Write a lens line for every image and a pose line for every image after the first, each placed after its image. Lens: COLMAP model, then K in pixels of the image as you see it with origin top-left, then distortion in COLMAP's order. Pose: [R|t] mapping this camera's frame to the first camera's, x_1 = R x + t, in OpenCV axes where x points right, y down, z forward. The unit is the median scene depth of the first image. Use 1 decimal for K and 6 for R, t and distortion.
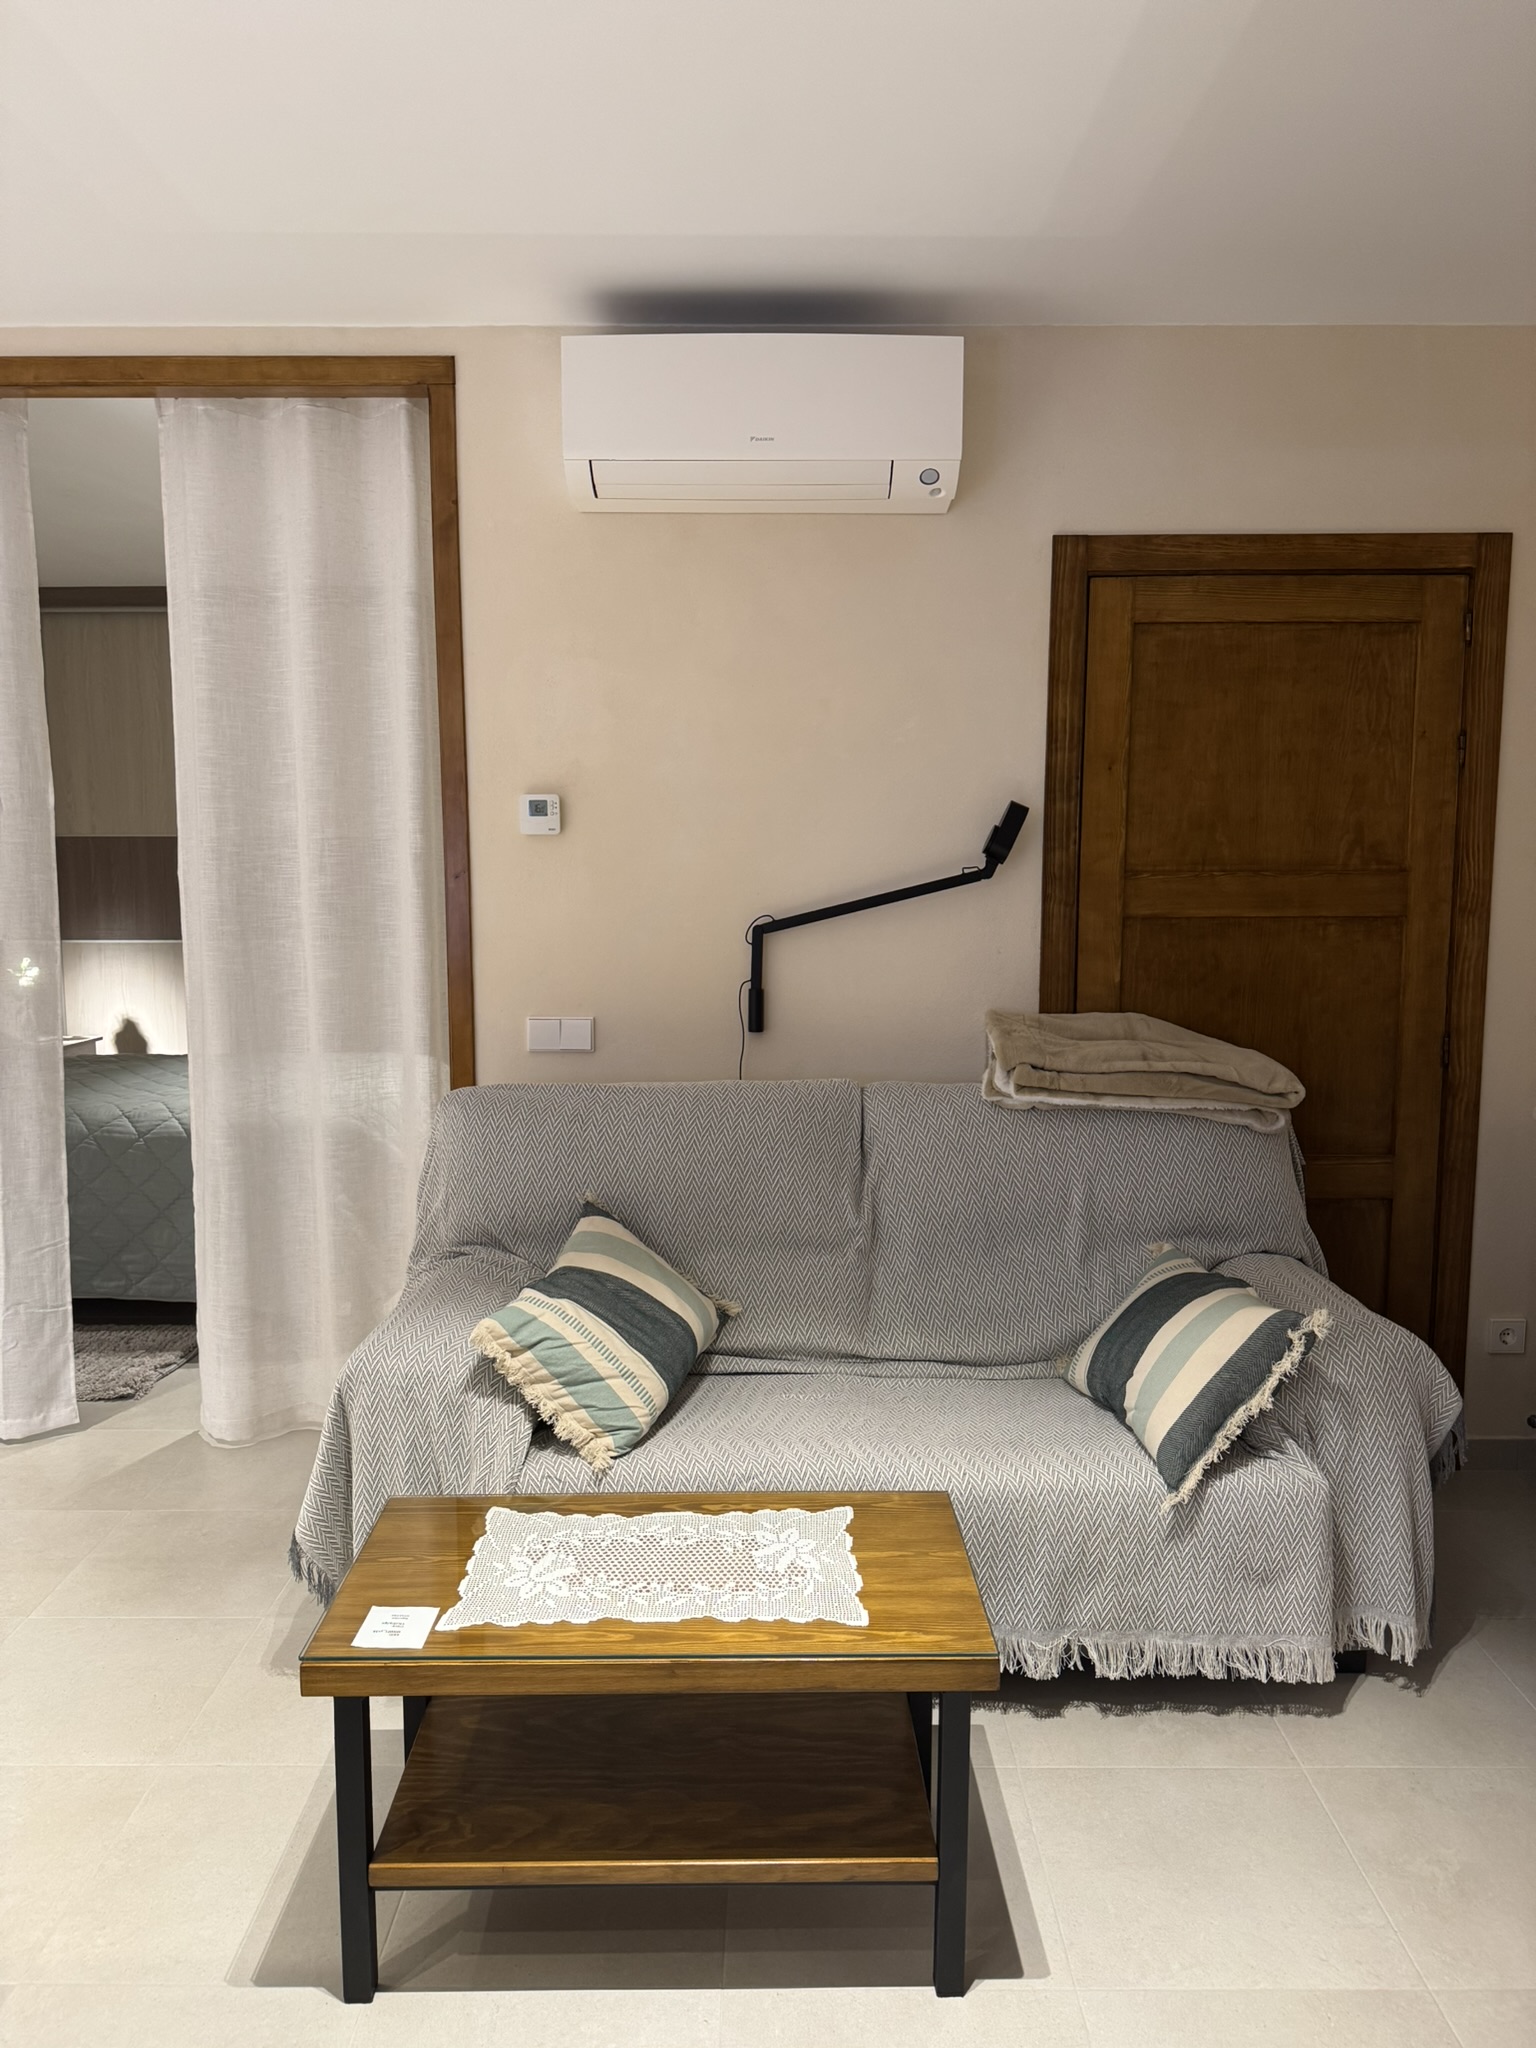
lens RADIAL K [[1414.1, 0, 779.2], [0, 1414.1, 1008.5], [0, 0, 1]] dist [0.061457, -0.098950]
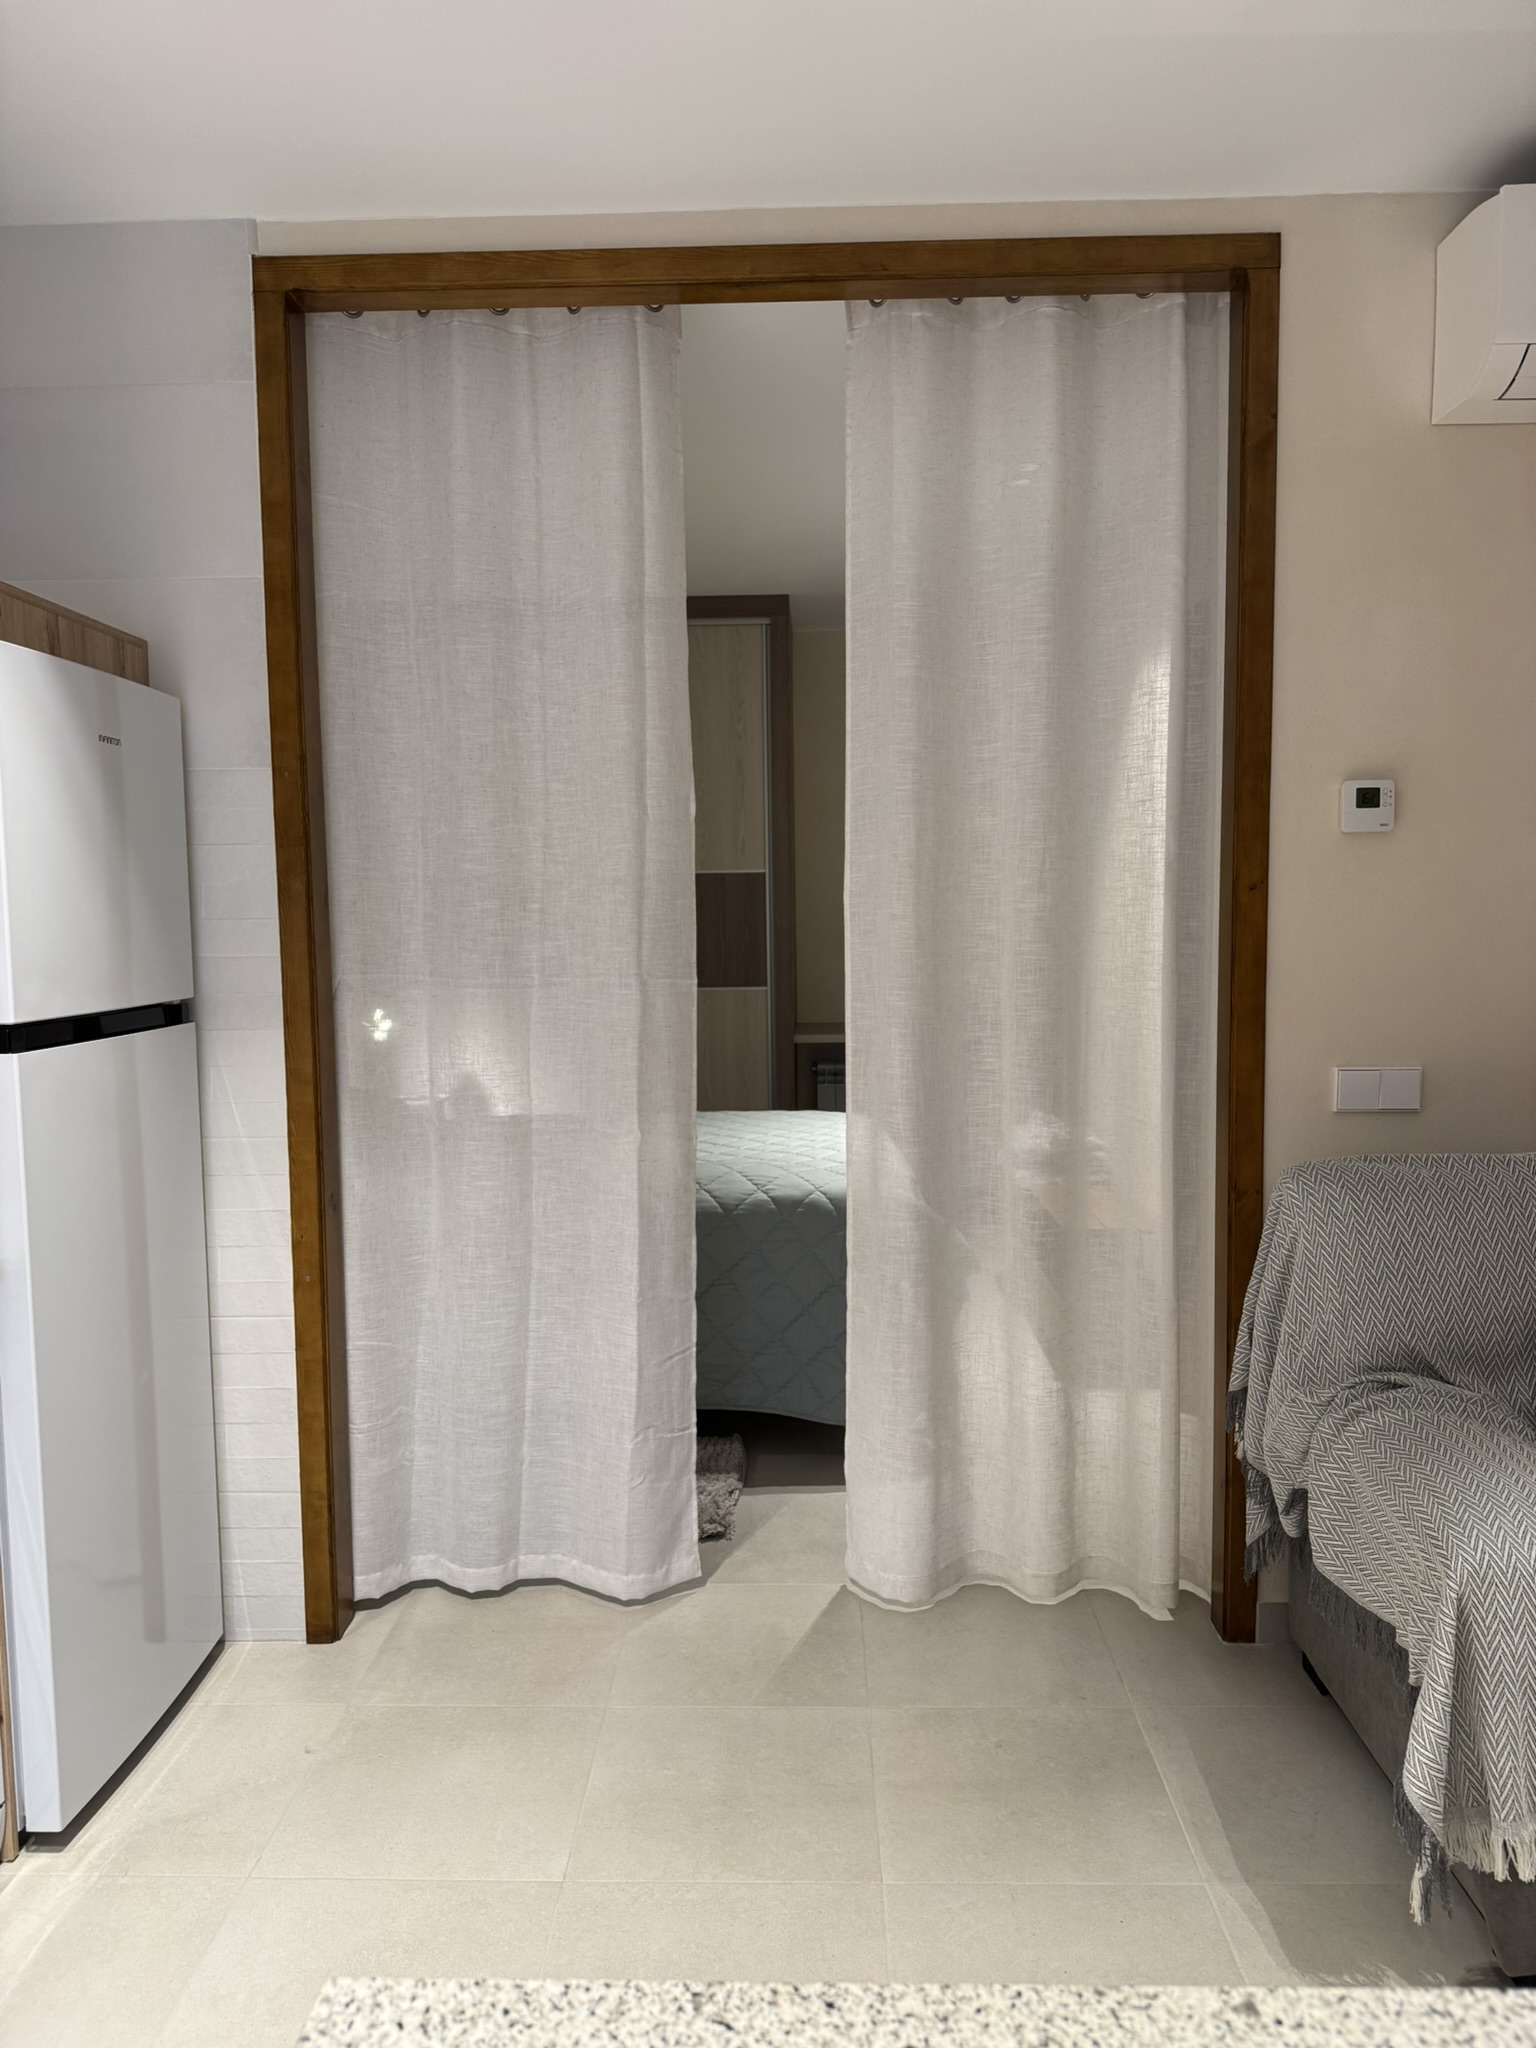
lens RADIAL K [[1414.1, 0, 754.5], [0, 1414.1, 1015.0], [0, 0, 1]] dist [0.061457, -0.098950]
pose [[0.999289, -0.009903, -0.036383, -0.448064], [0.008710, 0.999424, -0.032813, 0.000112], [0.036687, 0.032473, 0.998799, 0.193809]]
